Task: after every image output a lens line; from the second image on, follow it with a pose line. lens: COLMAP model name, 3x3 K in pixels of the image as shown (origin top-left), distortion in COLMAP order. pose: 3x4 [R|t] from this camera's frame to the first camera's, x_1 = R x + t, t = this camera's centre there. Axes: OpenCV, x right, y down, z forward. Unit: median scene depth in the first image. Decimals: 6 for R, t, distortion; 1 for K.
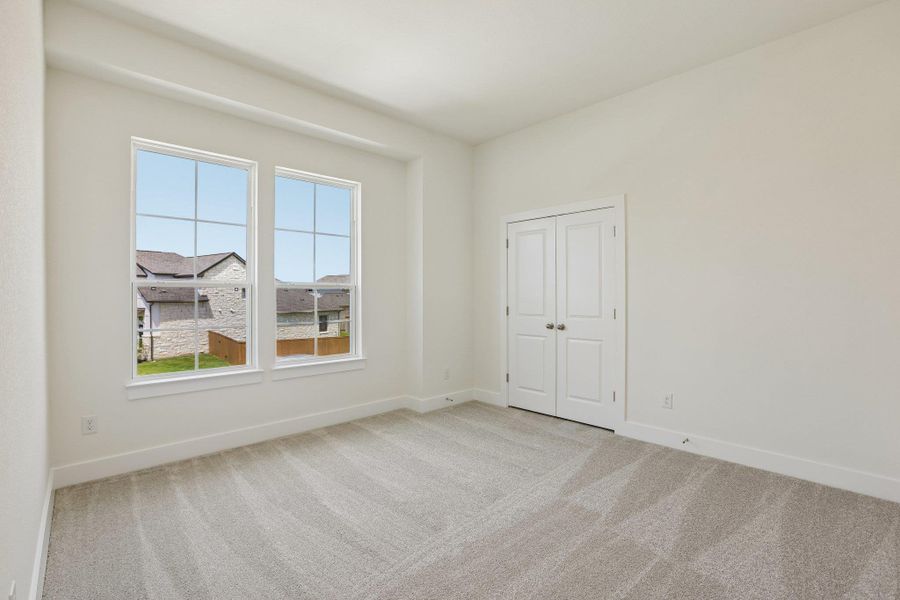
lens RADIAL K [[408.4, 0, 454.1], [0, 408.4, 299.2], [0, 0, 1]] dist [-0.023099, 0.001552]
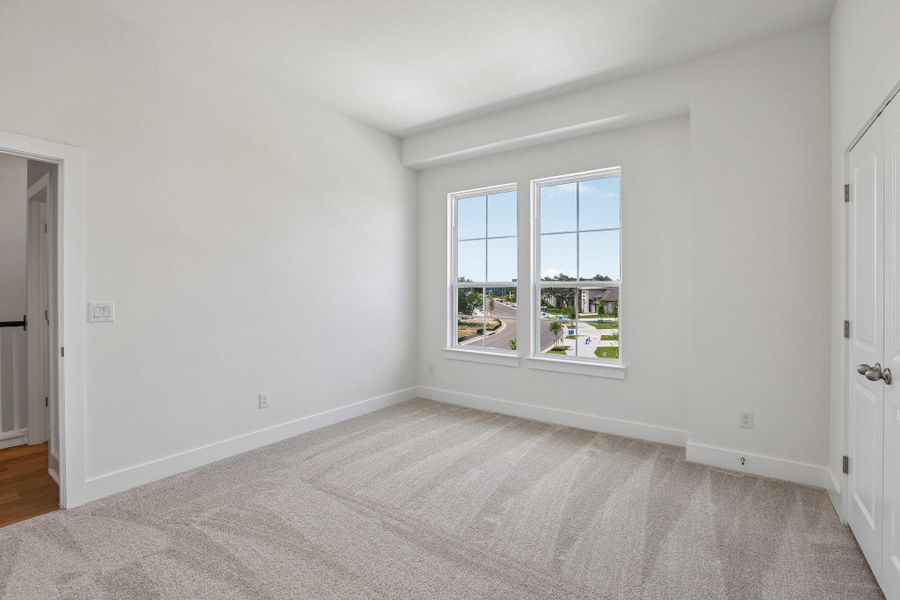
lens RADIAL K [[408.4, 0, 452.8], [0, 408.4, 293.6], [0, 0, 1]] dist [-0.023099, 0.001552]
pose [[0.205543, 0.001312, -0.978647, 0.690468], [-0.017760, 0.999839, -0.002389, -0.002843], [0.978487, 0.017872, 0.205534, 0.596427]]
